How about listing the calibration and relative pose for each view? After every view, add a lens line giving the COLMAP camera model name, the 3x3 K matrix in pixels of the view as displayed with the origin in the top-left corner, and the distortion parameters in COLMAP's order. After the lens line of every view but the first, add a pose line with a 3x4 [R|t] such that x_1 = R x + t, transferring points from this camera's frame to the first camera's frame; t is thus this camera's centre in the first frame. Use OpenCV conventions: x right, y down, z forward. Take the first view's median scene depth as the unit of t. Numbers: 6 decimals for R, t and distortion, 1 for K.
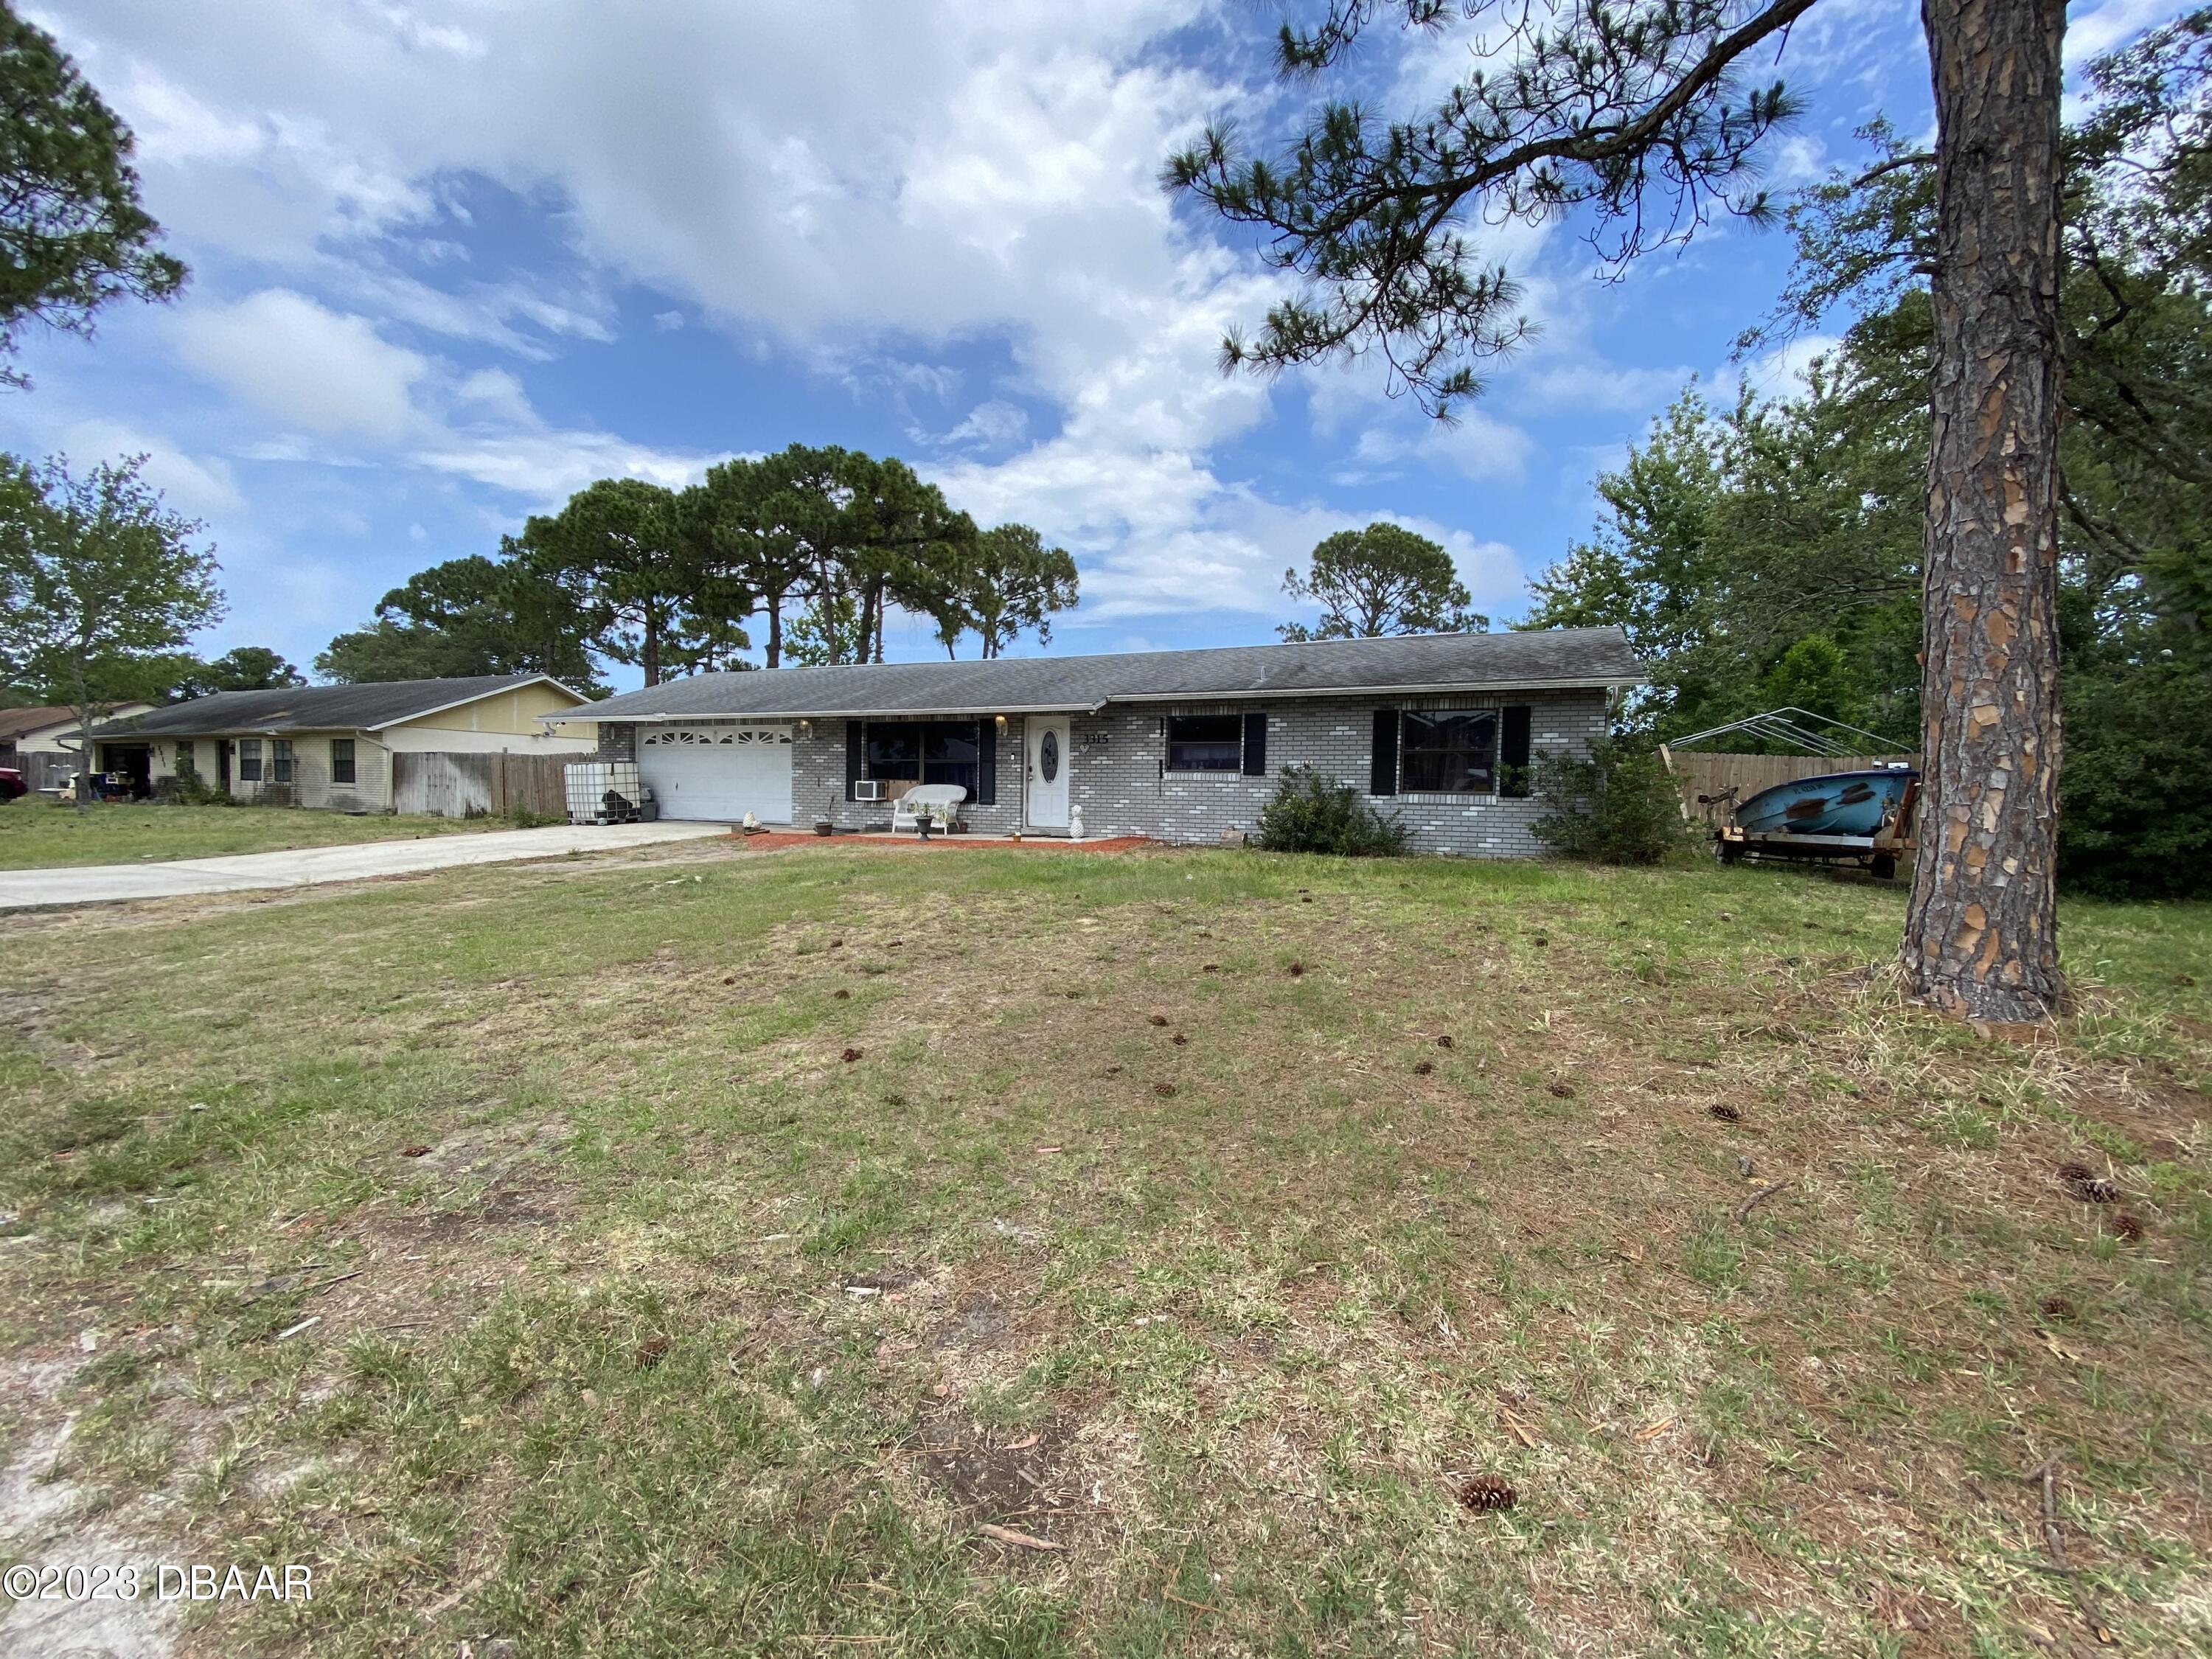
lens RADIAL K [[890.2, 0, 1106.0], [0, 890.2, 829.5], [0, 0, 1]] dist [0.085773, 0.000000]
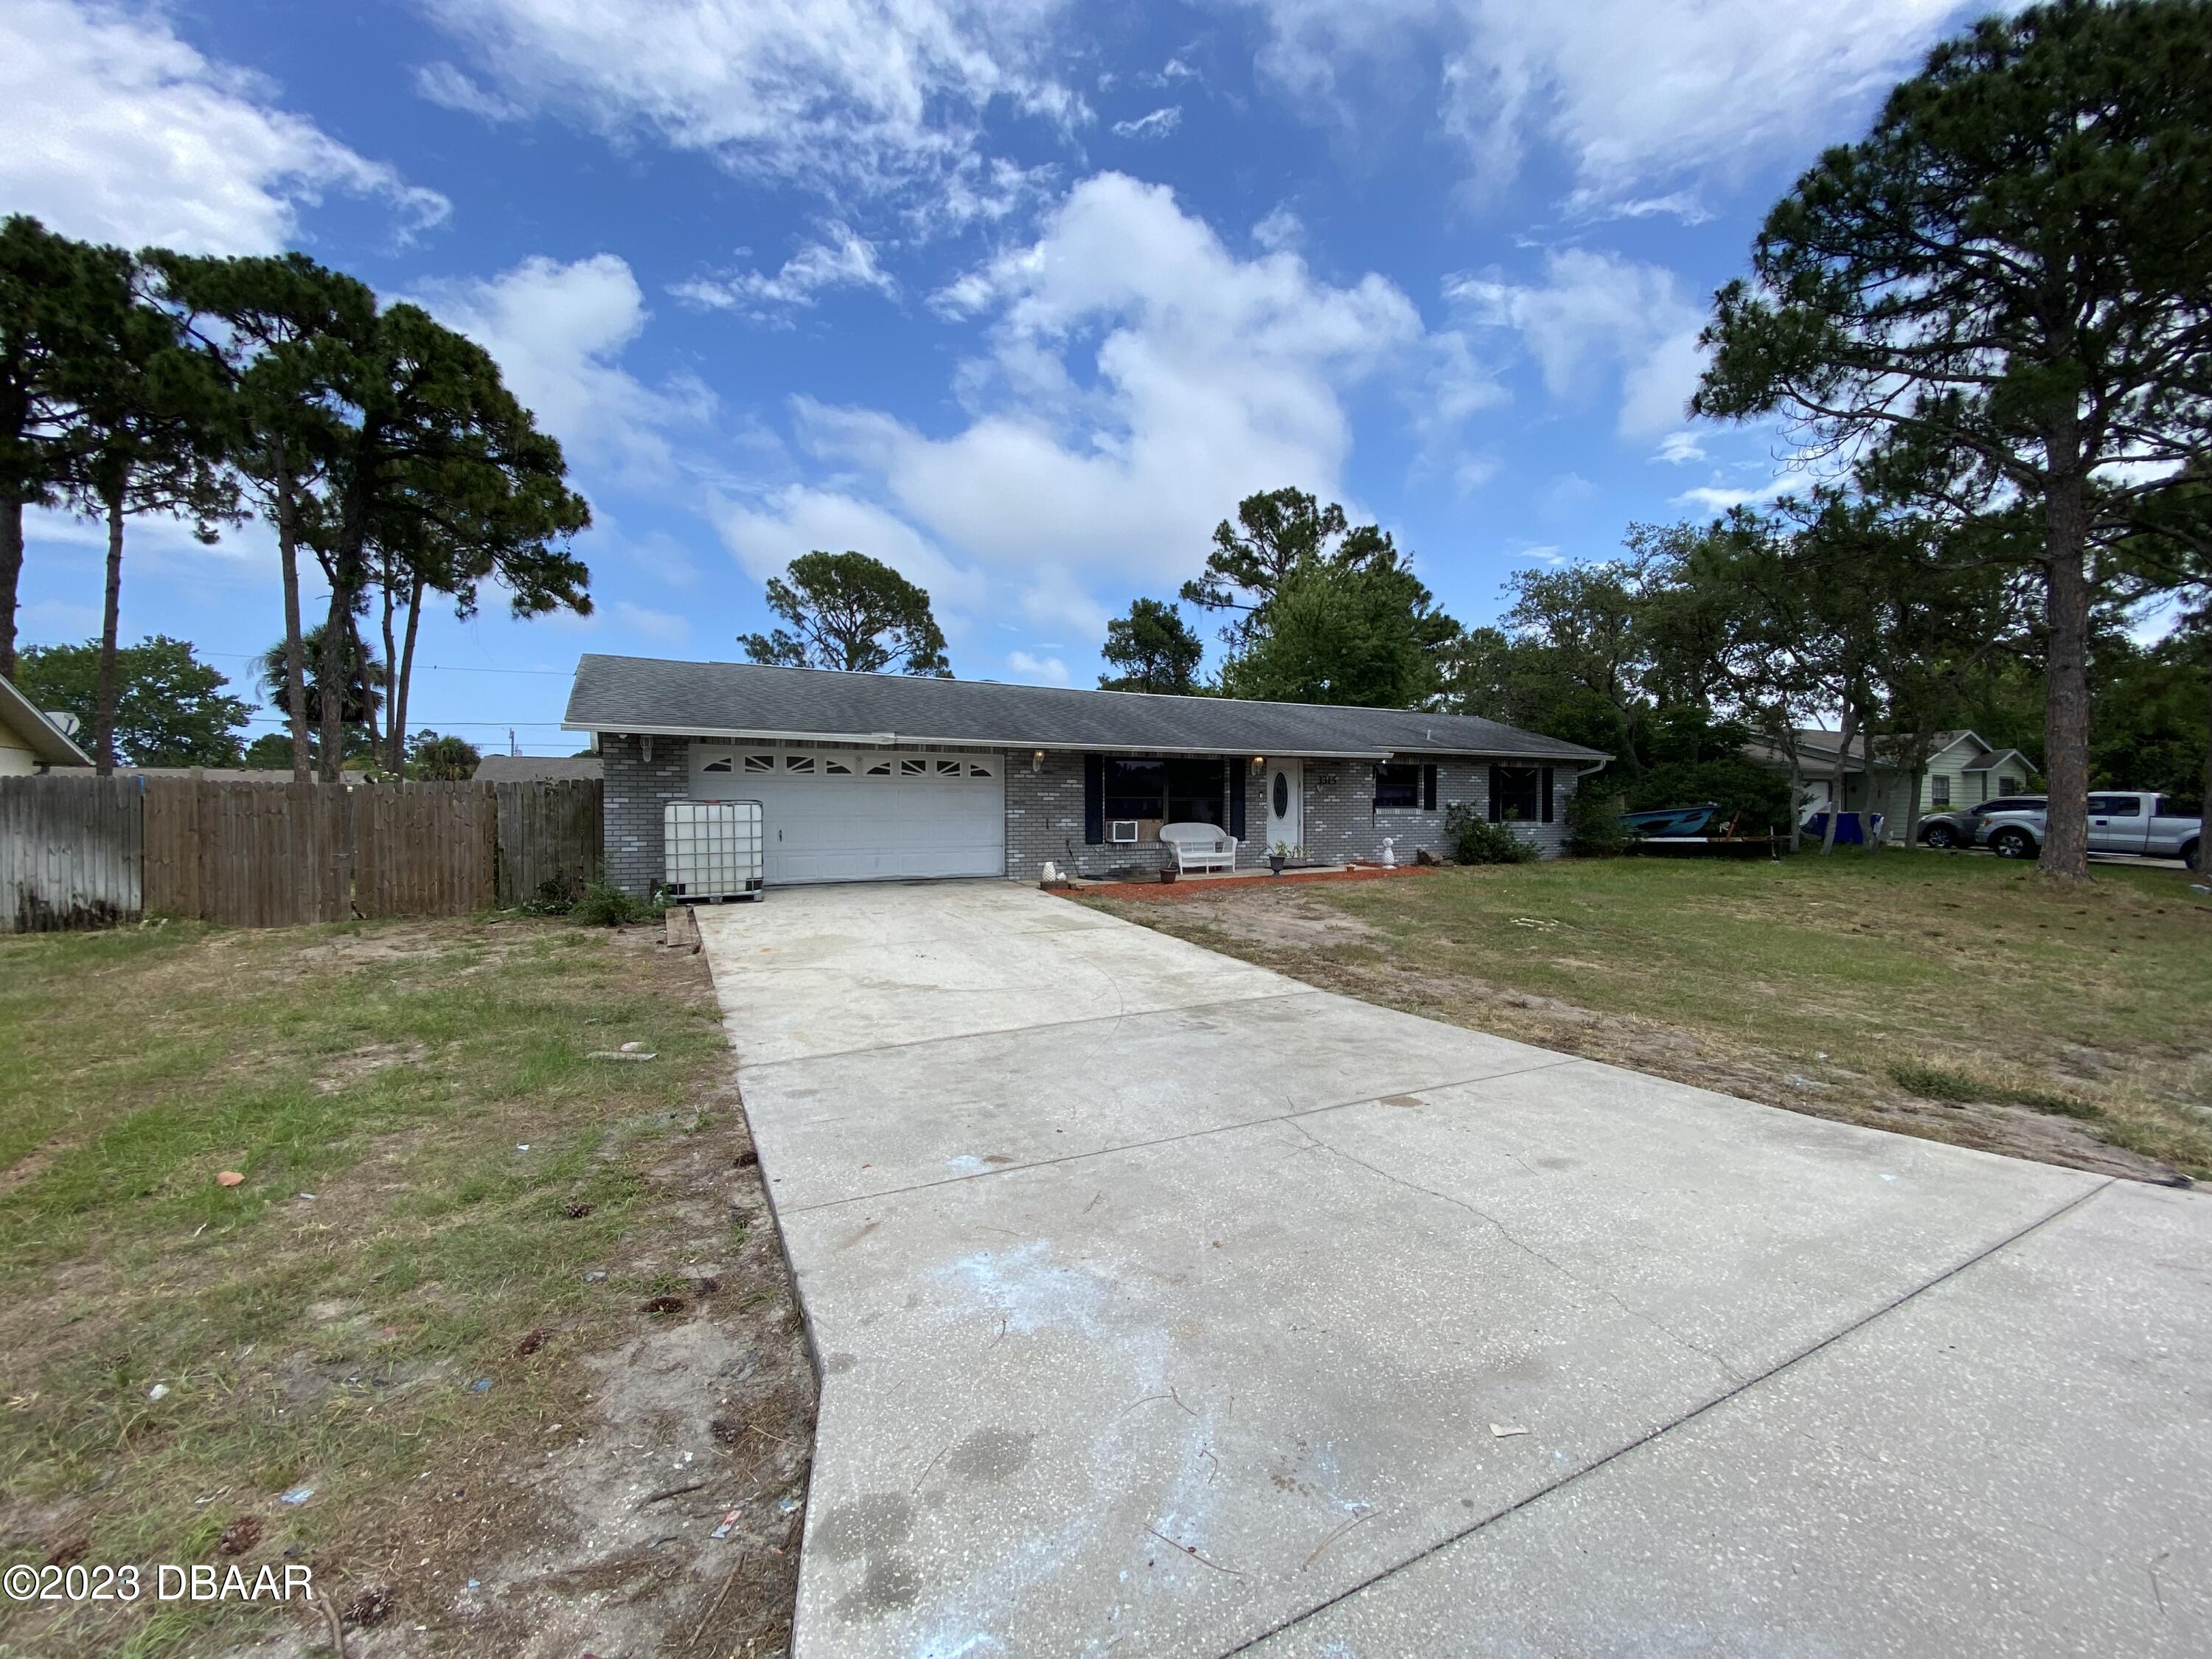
lens RADIAL K [[890.2, 0, 1106.0], [0, 890.2, 829.5], [0, 0, 1]] dist [0.085773, 0.000000]
pose [[0.594902, -0.025223, 0.803402, -1.138551], [0.057115, 0.998308, -0.010950, -0.041679], [-0.801766, 0.052400, 0.595336, 0.543979]]
